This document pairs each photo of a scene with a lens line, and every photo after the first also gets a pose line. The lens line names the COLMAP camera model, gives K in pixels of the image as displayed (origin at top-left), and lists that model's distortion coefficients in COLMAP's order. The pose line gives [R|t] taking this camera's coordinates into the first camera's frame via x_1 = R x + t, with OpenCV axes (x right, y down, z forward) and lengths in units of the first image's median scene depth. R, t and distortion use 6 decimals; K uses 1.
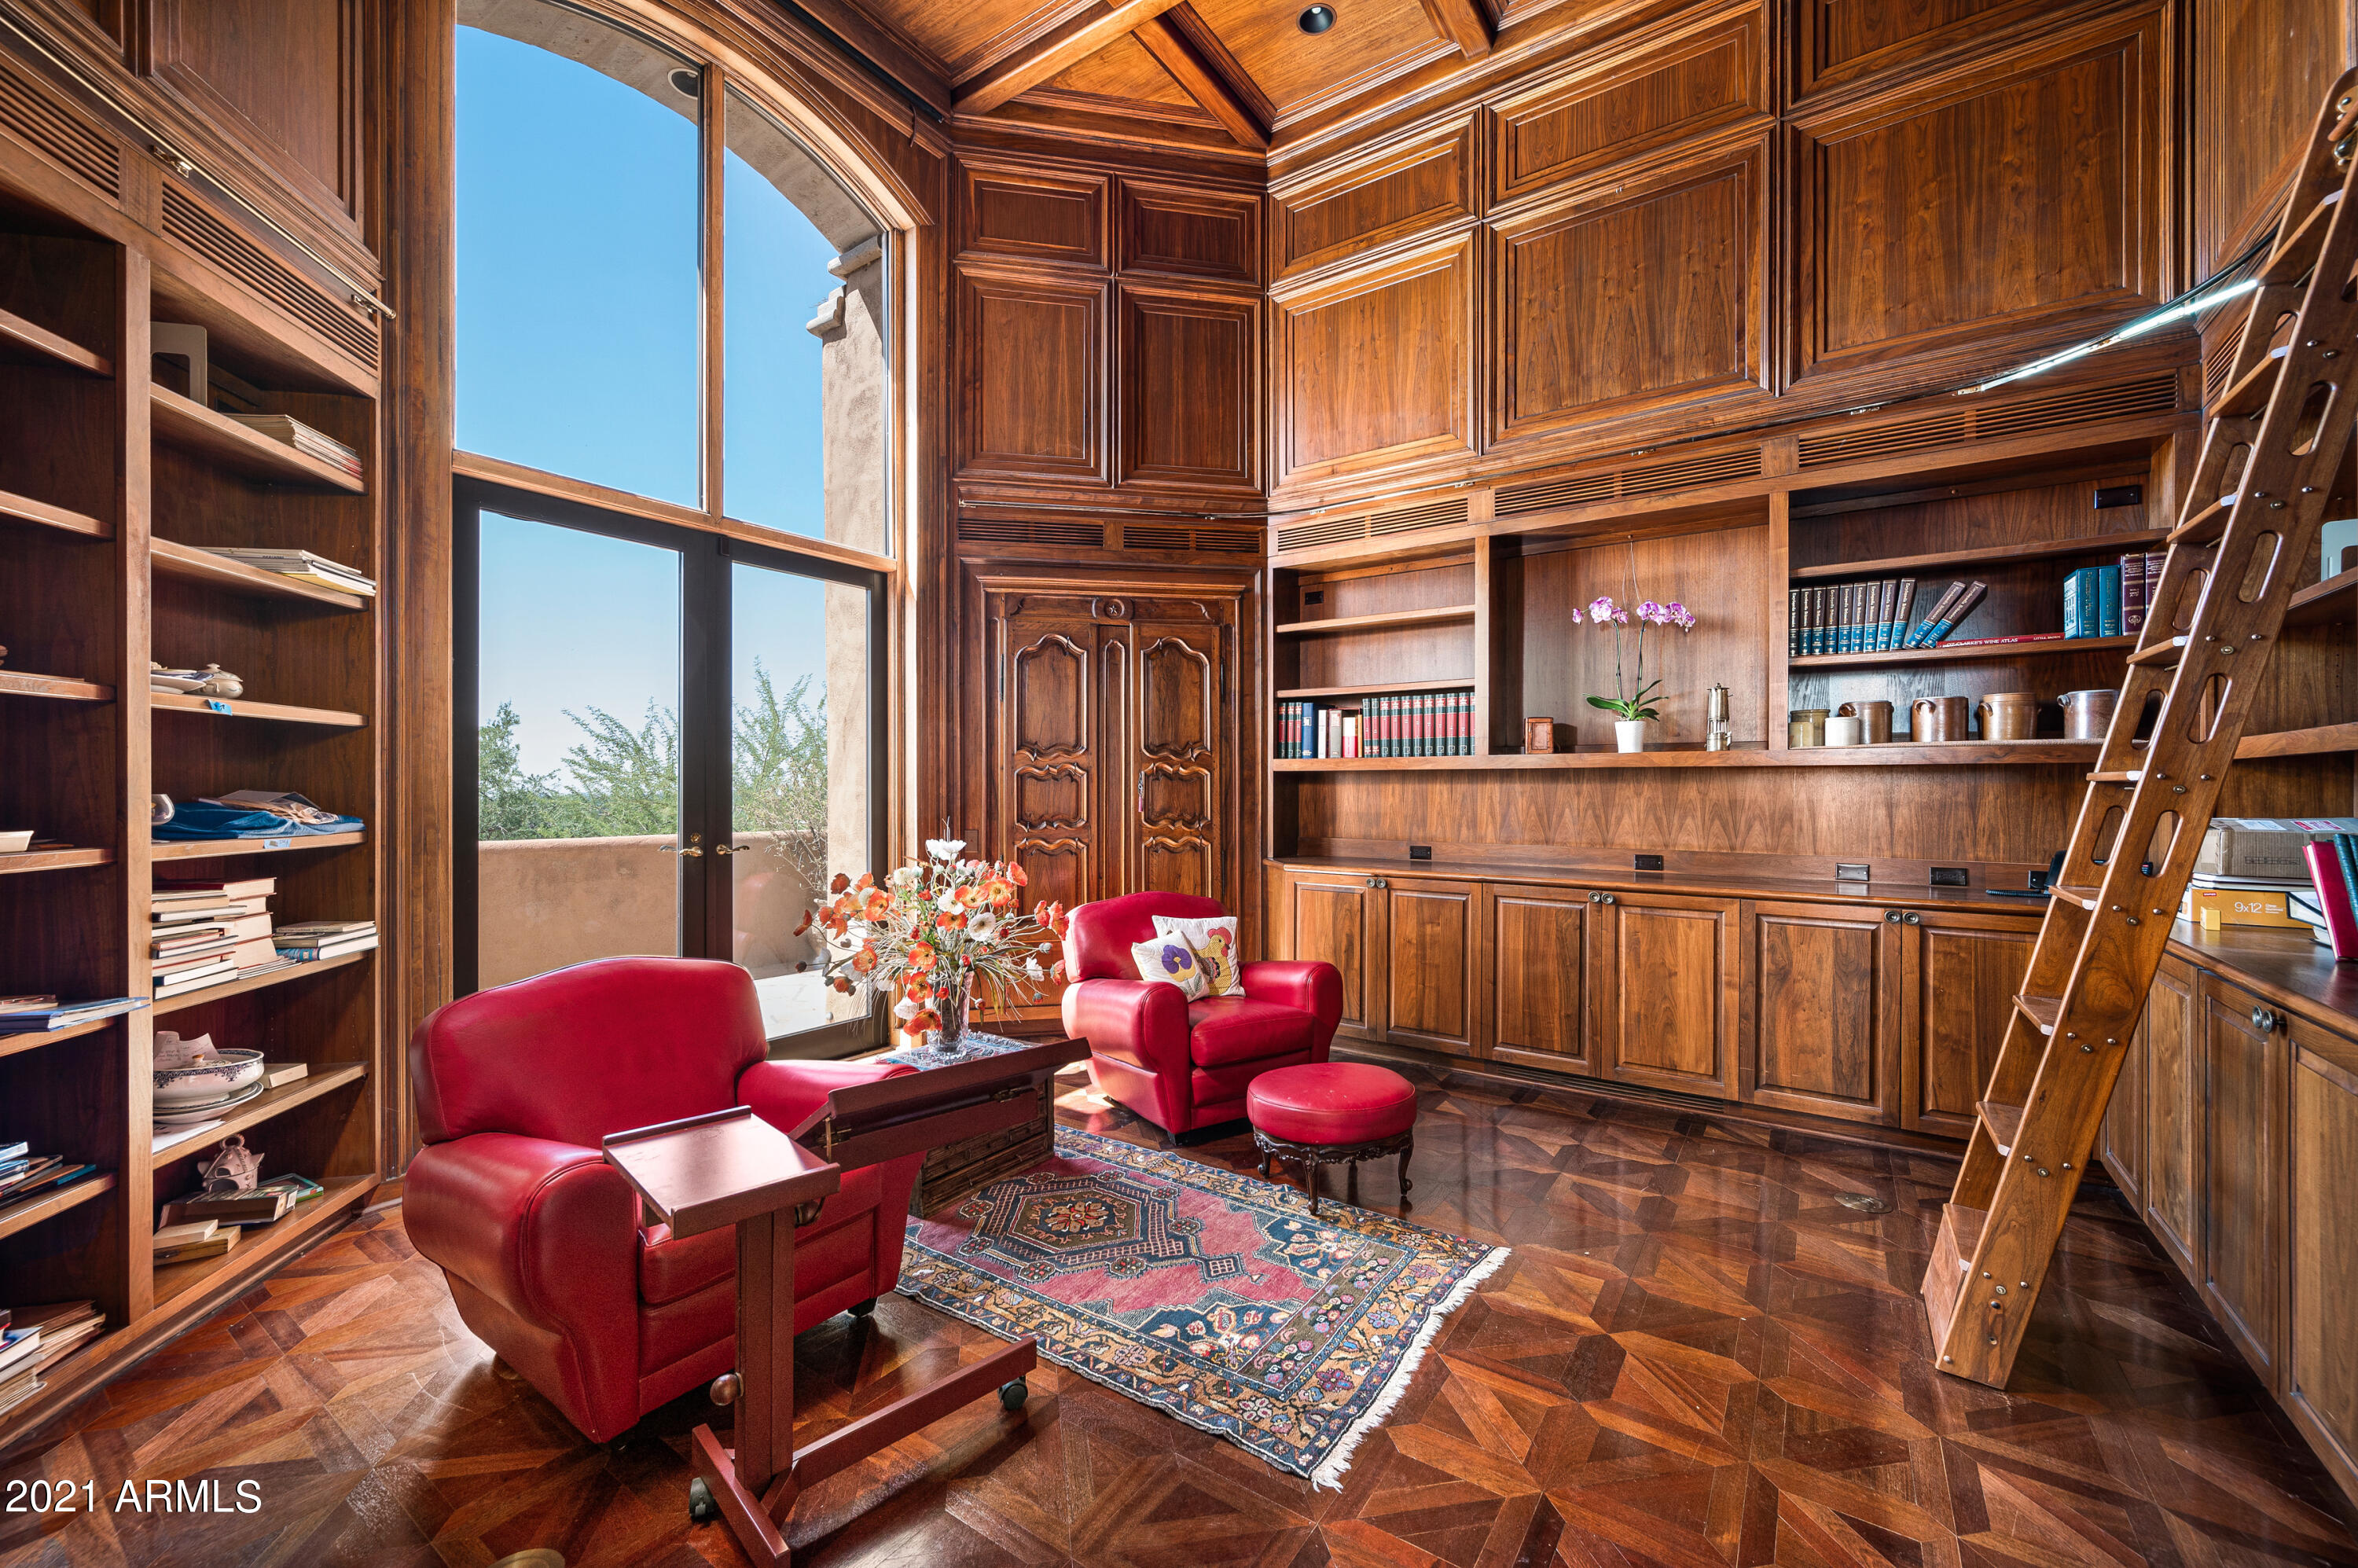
lens RADIAL K [[948.6, 0, 1179.0], [0, 948.6, 784.0], [0, 0, 1]] dist [-0.001373, -0.000357]
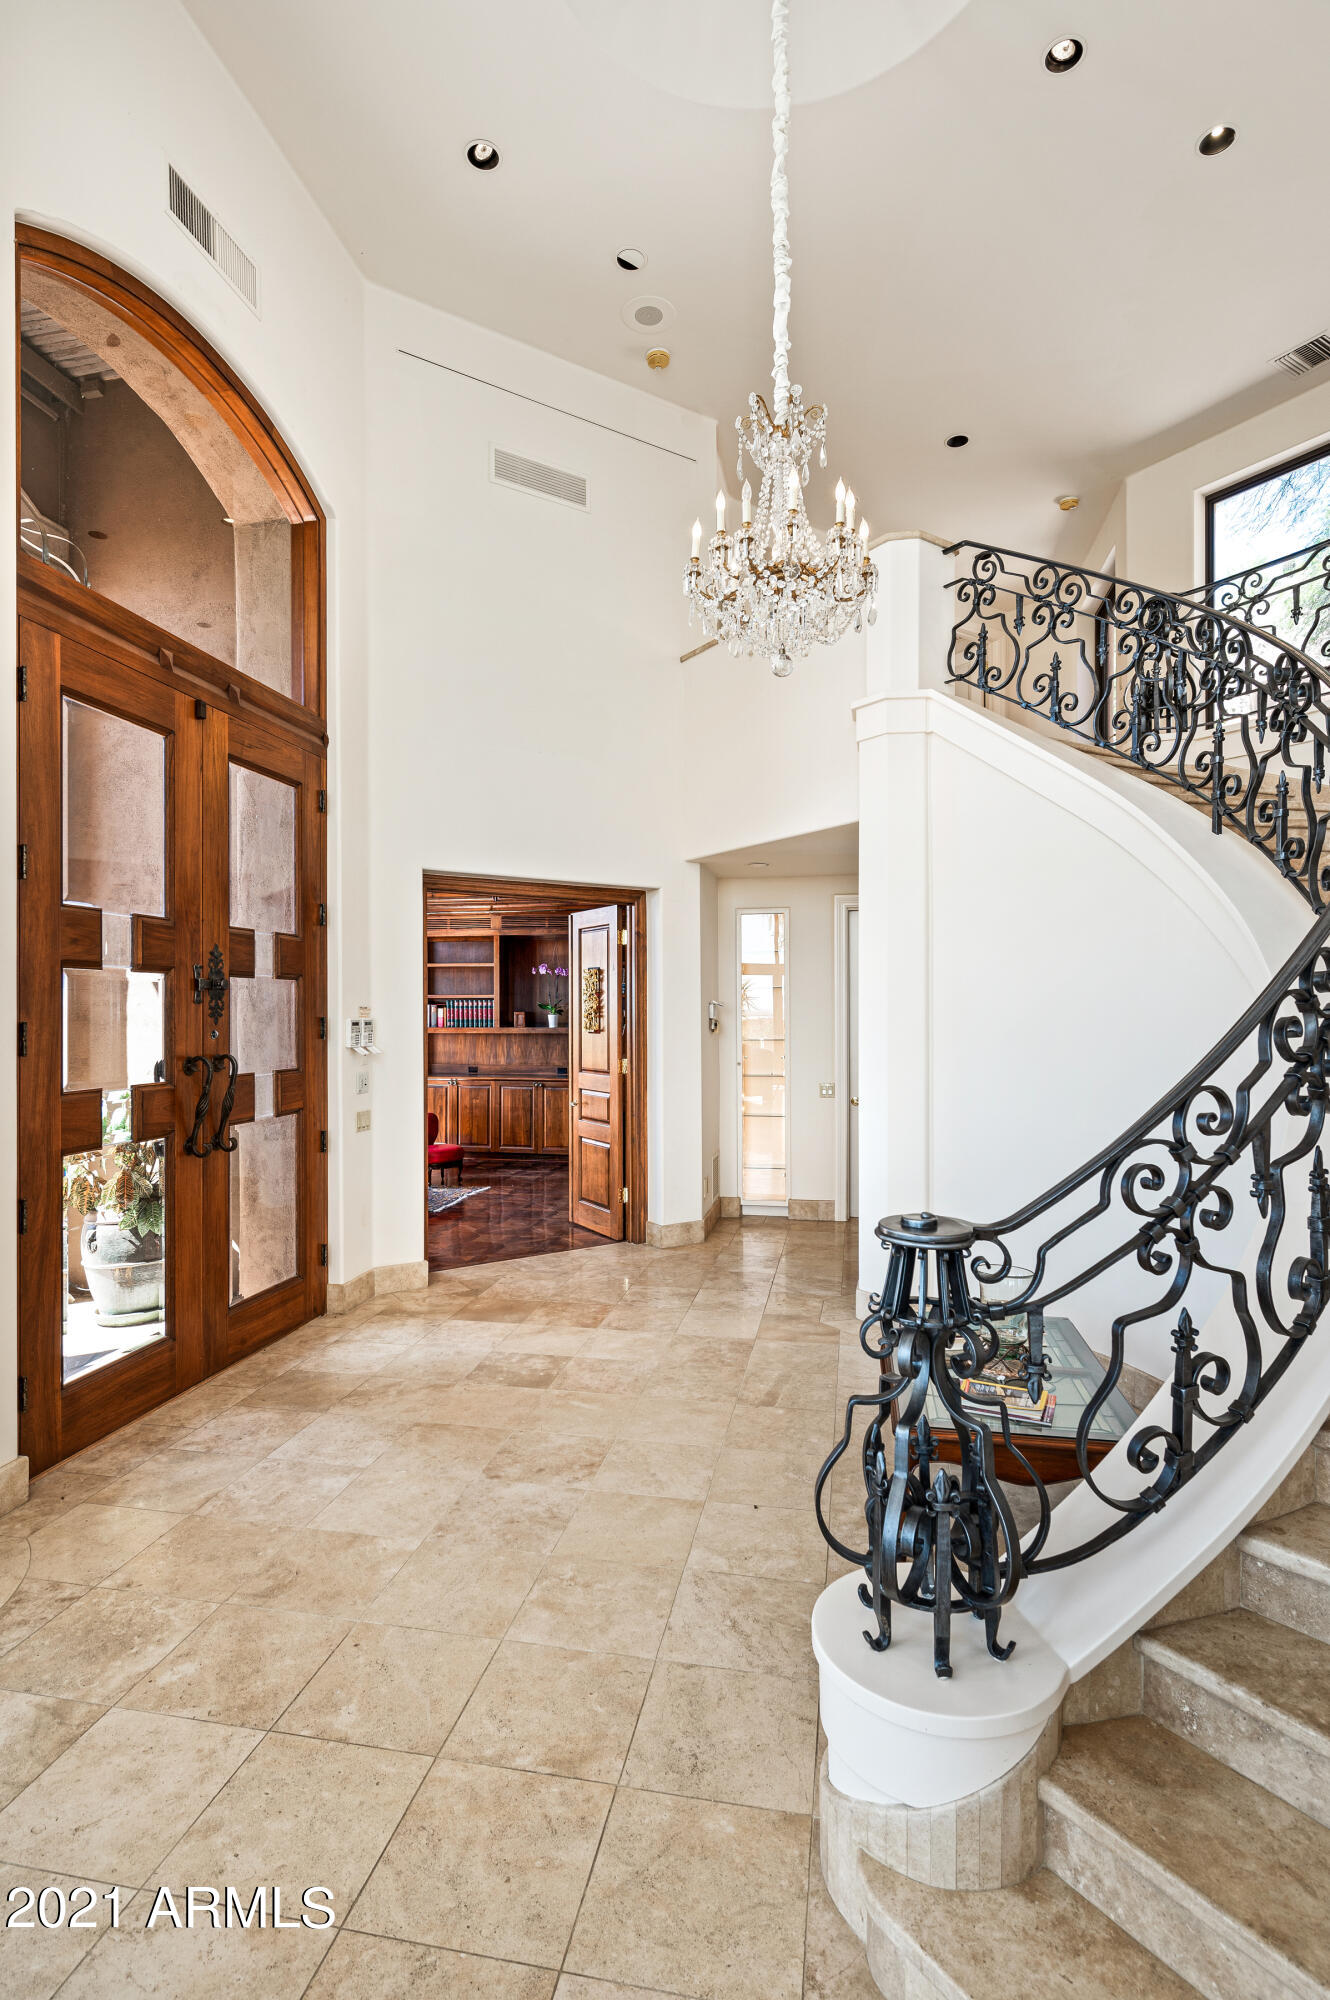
lens RADIAL K [[1002.1, 0, 668.9], [0, 1002.1, 1007.8], [0, 0, 1]] dist [-0.003794, -0.000994]
pose [[0.921456, -0.005853, 0.388438, -0.234998], [0.005552, 0.999983, 0.001899, -0.075636], [-0.388443, 0.000406, 0.921473, -1.350054]]
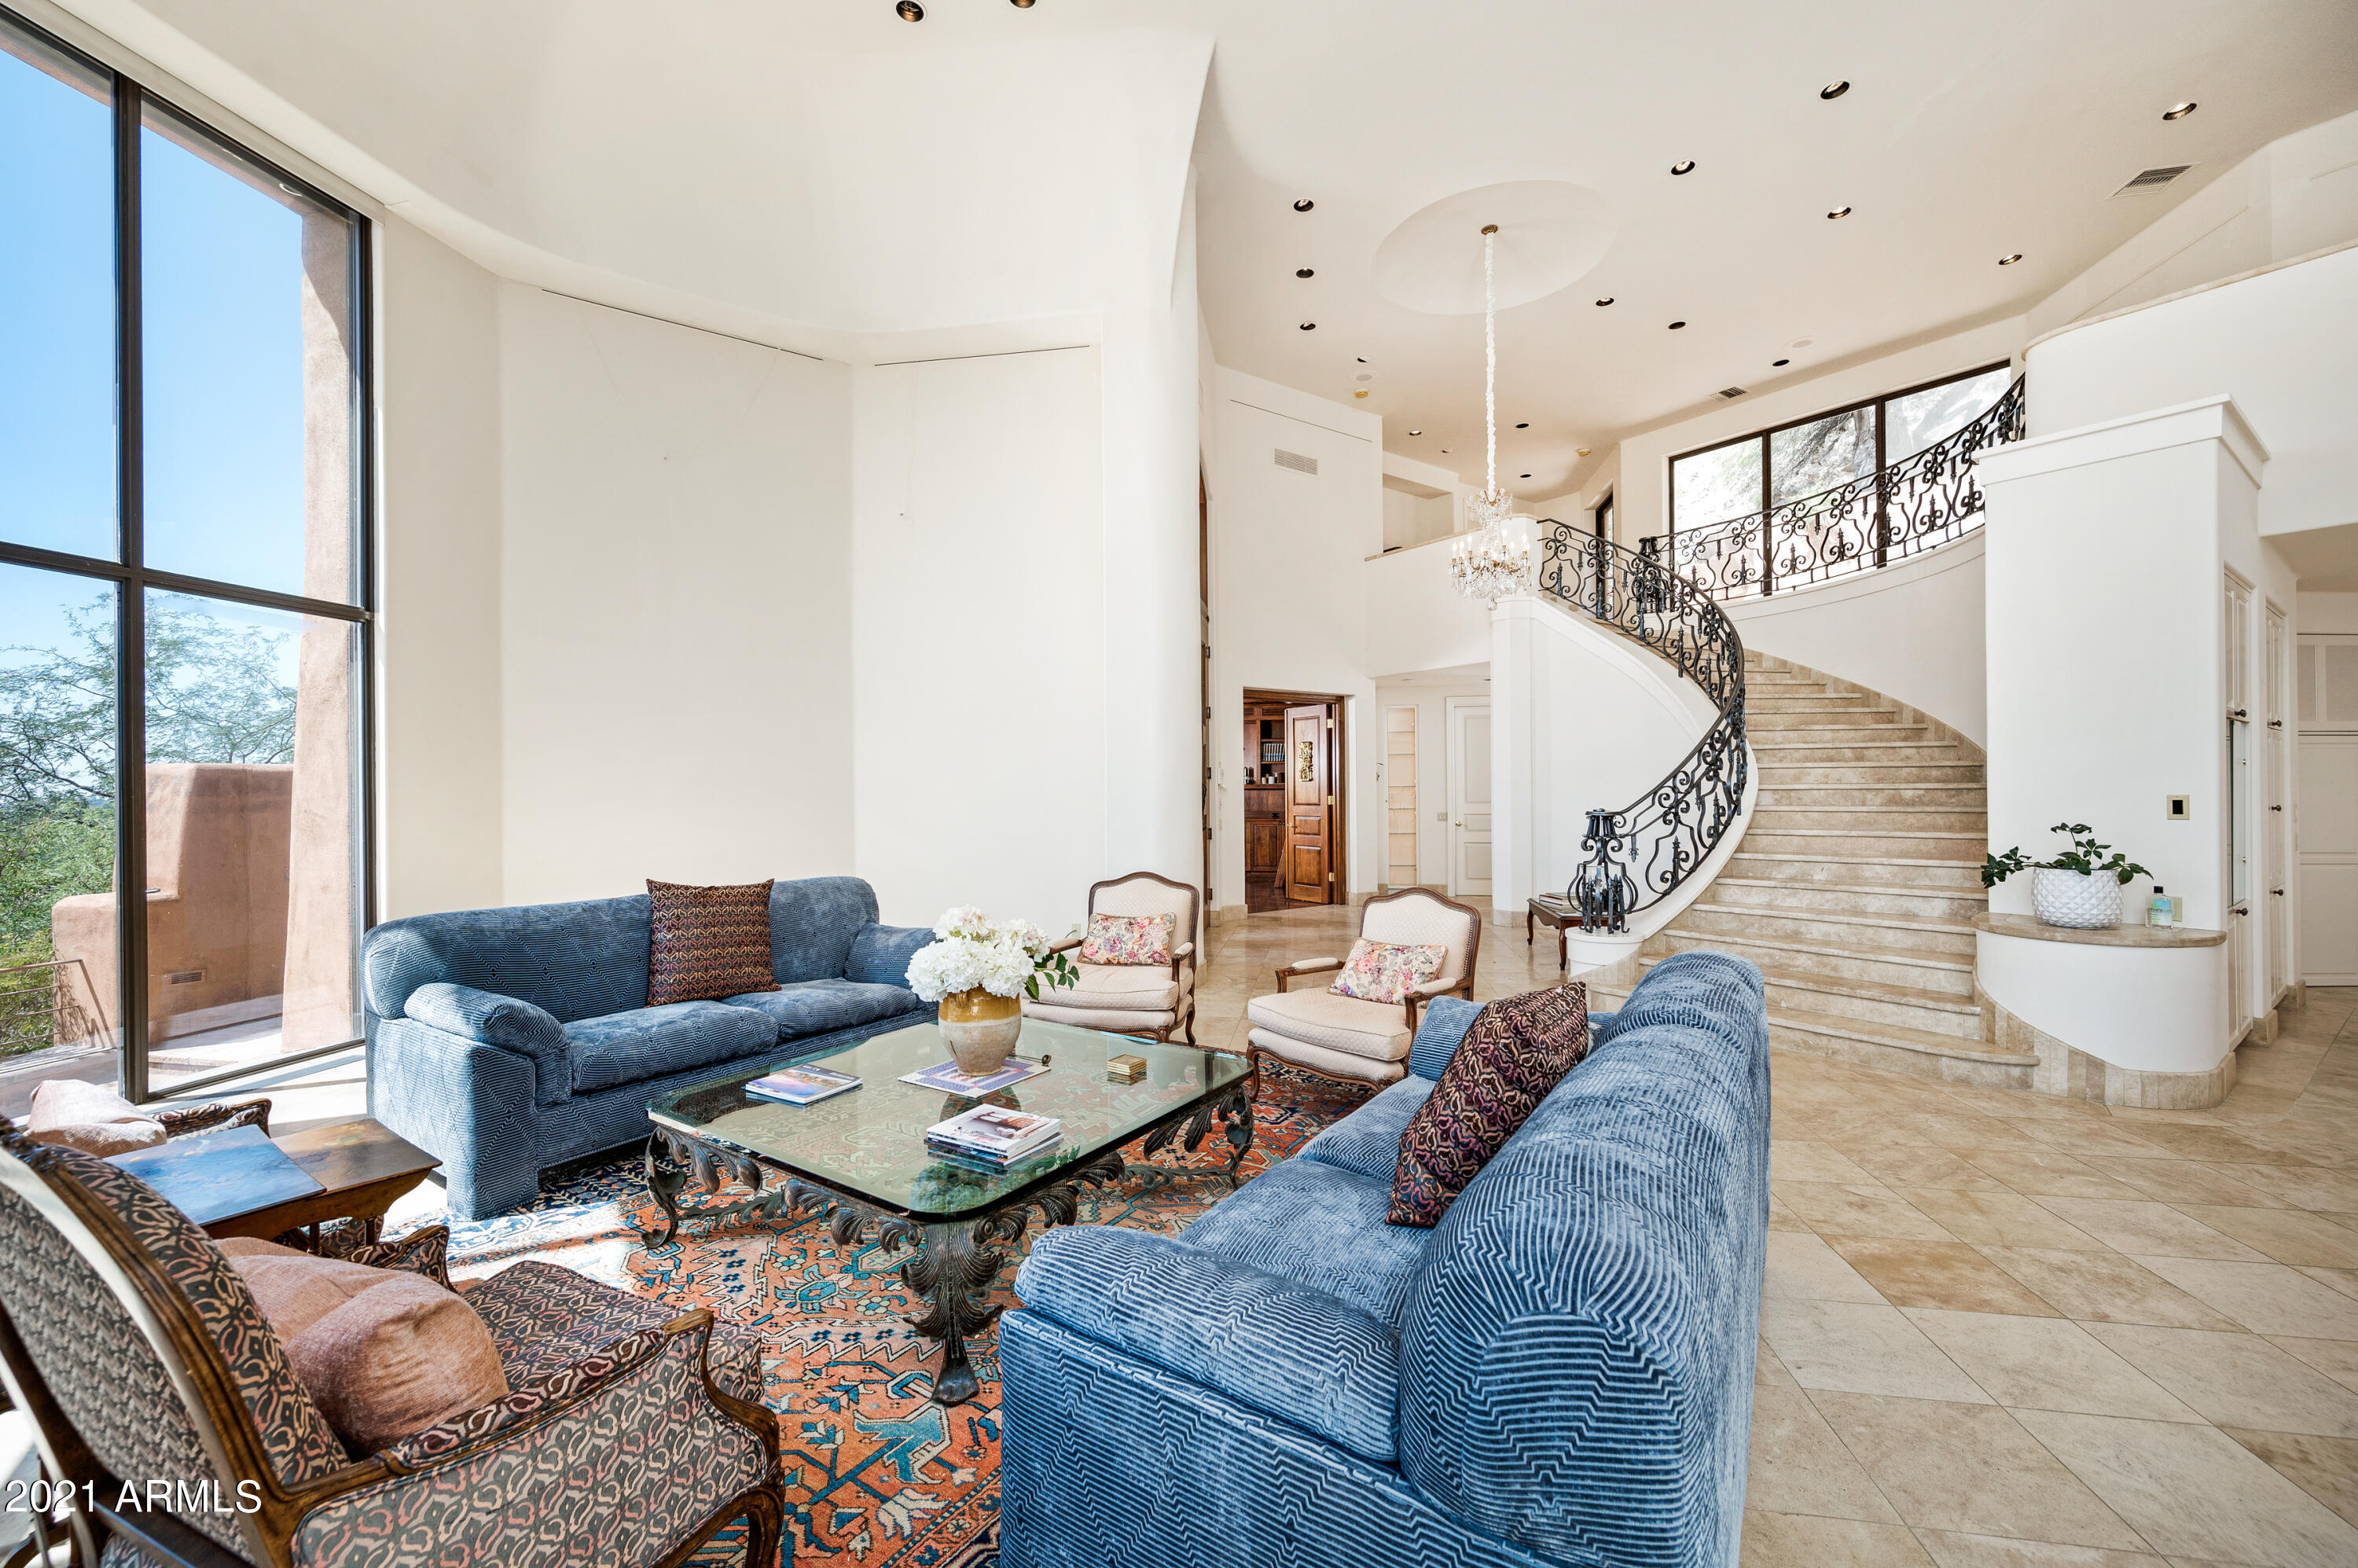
lens RADIAL K [[948.6, 0, 1179.0], [0, 948.6, 784.0], [0, 0, 1]] dist [-0.001373, -0.000357]
pose [[0.911955, -0.010570, 0.410154, -1.360521], [0.011411, 0.999935, 0.000399, -0.014429], [-0.410131, 0.004316, 0.912016, -2.208570]]
